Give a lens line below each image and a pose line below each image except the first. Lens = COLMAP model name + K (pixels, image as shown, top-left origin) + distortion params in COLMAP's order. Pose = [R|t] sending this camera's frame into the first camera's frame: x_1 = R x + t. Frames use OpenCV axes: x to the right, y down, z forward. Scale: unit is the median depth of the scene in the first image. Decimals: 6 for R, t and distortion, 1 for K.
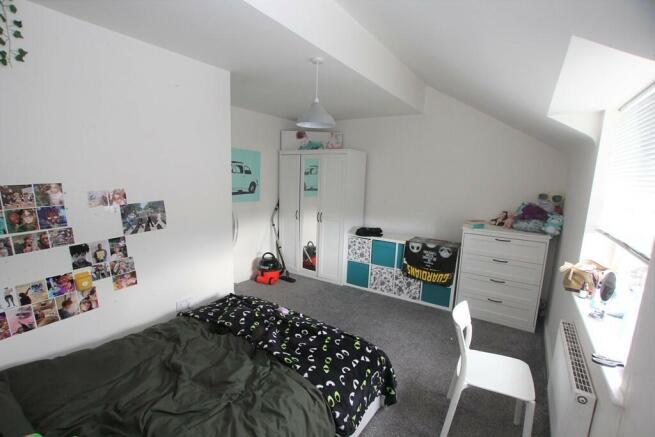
lens RADIAL K [[299.3, 0, 327.8], [0, 299.3, 221.9], [0, 0, 1]] dist [0.003015, 0.000608]
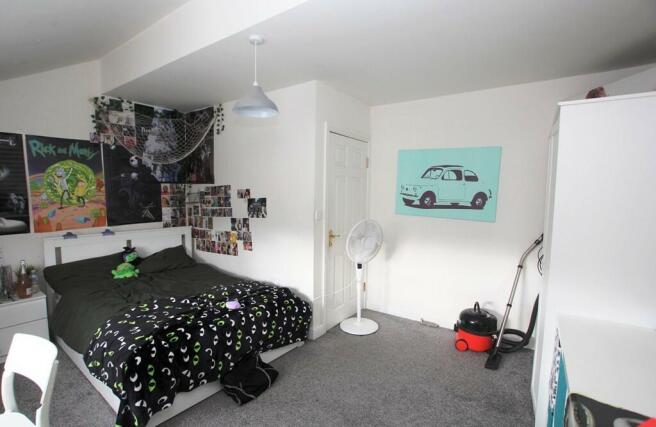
lens RADIAL K [[310.7, 0, 328.1], [0, 310.7, 215.2], [0, 0, 1]] dist [-0.004651, -0.000197]
pose [[-0.014358, 0.046322, -0.998823, 1.001757], [-0.171313, 0.984042, 0.048099, -0.123068], [0.985112, 0.171802, -0.006194, 1.449651]]
